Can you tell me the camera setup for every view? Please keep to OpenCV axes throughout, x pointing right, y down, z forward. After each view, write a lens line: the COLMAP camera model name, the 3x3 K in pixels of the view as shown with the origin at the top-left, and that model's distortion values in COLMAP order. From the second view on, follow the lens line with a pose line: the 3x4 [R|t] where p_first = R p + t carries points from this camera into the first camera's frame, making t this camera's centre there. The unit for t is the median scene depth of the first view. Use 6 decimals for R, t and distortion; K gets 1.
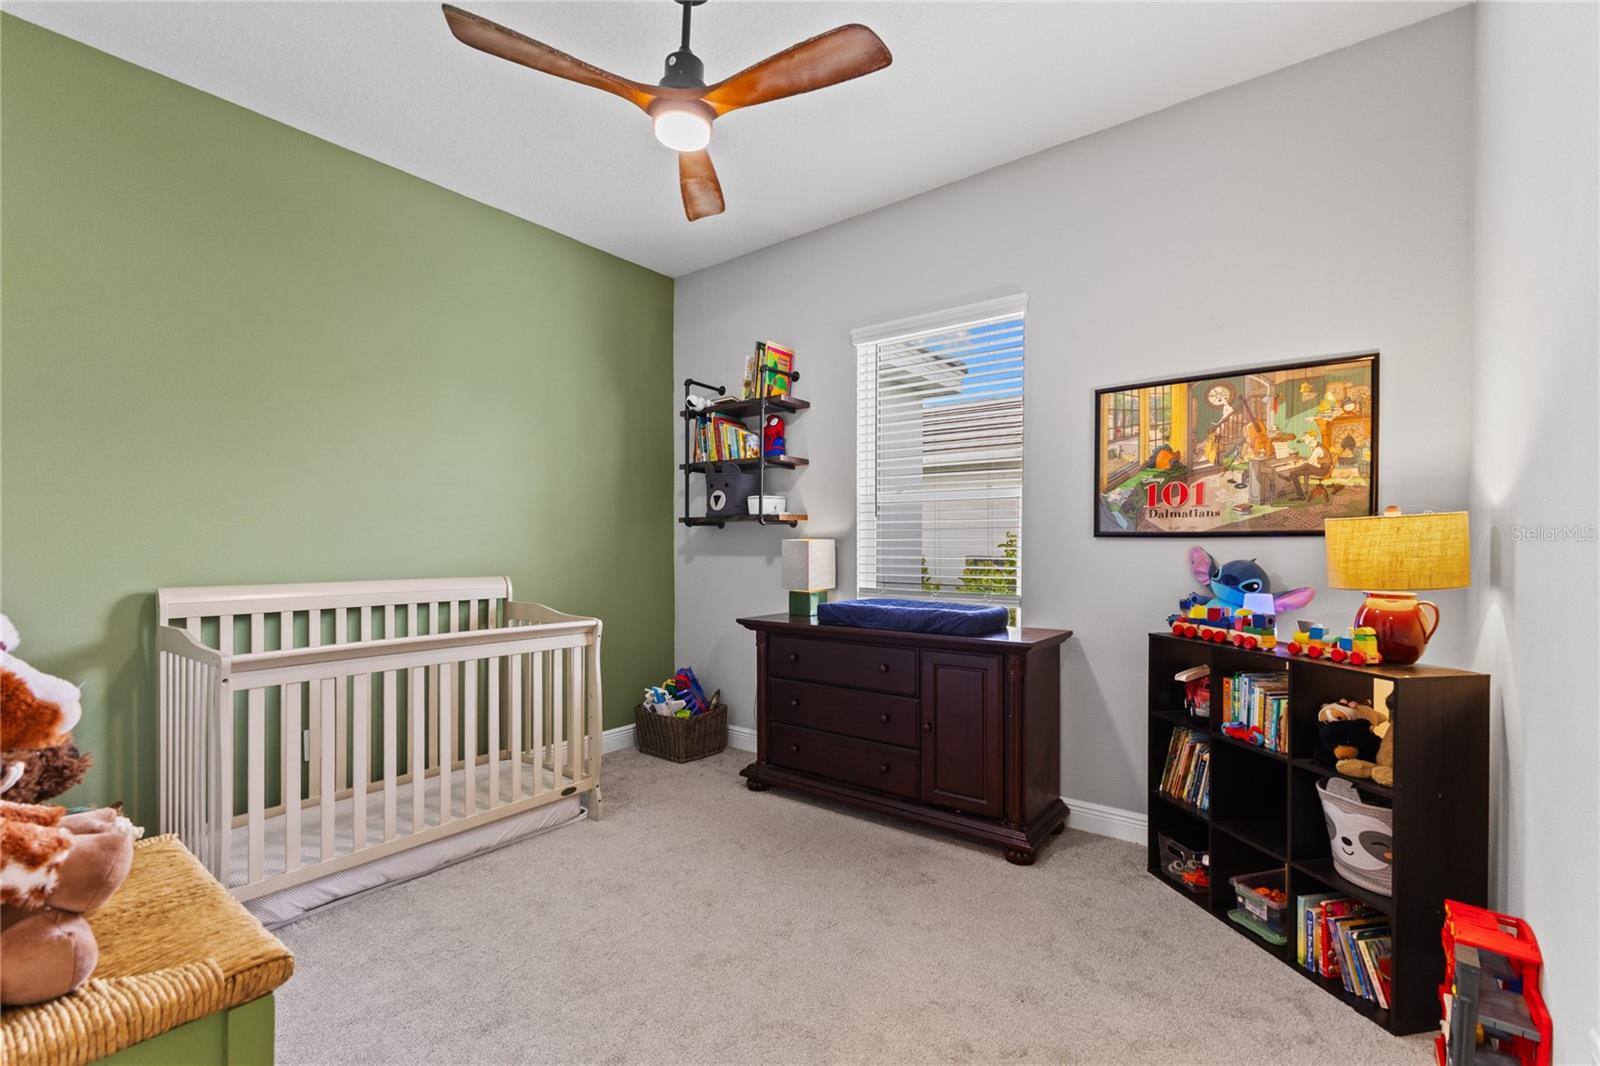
lens RADIAL K [[683.8, 0, 806.9], [0, 683.8, 535.6], [0, 0, 1]] dist [0.001007, 0.000144]
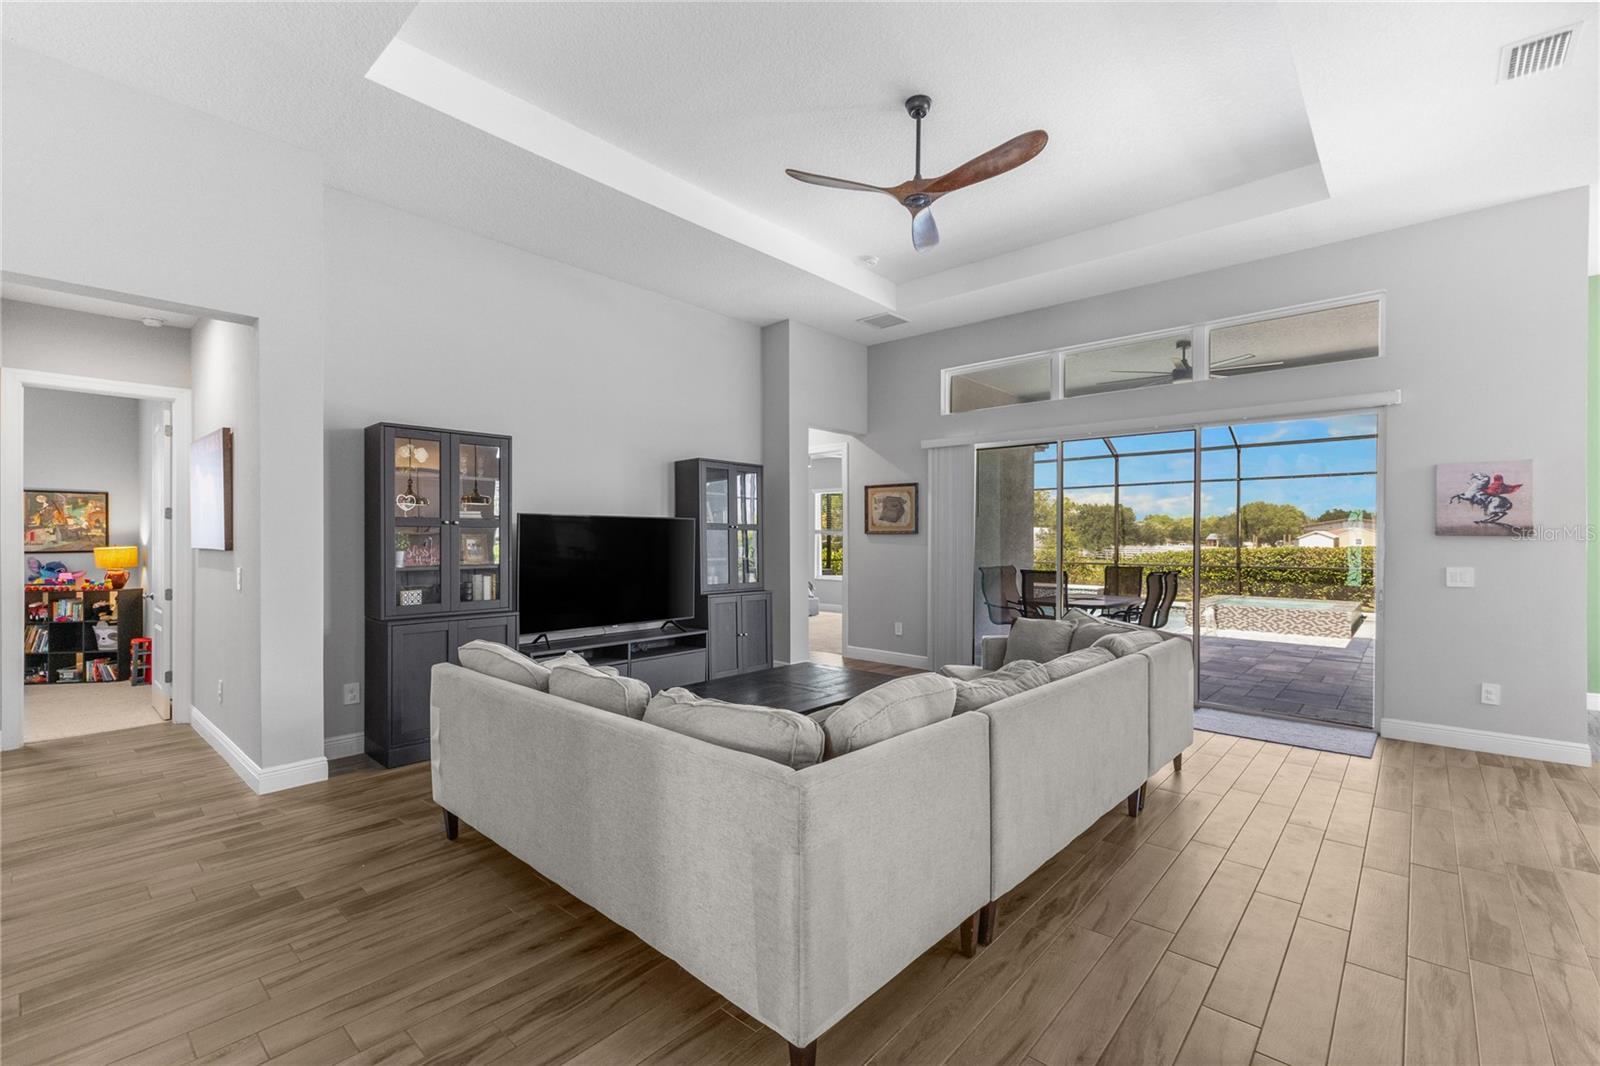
lens RADIAL K [[690.4, 0, 798.7], [0, 690.4, 548.9], [0, 0, 1]] dist [0.002006, 0.000198]
pose [[0.051487, -0.016027, 0.998545, -2.235105], [-0.007254, 0.999839, 0.016422, -0.093316], [-0.998647, -0.008089, 0.051362, -2.389911]]
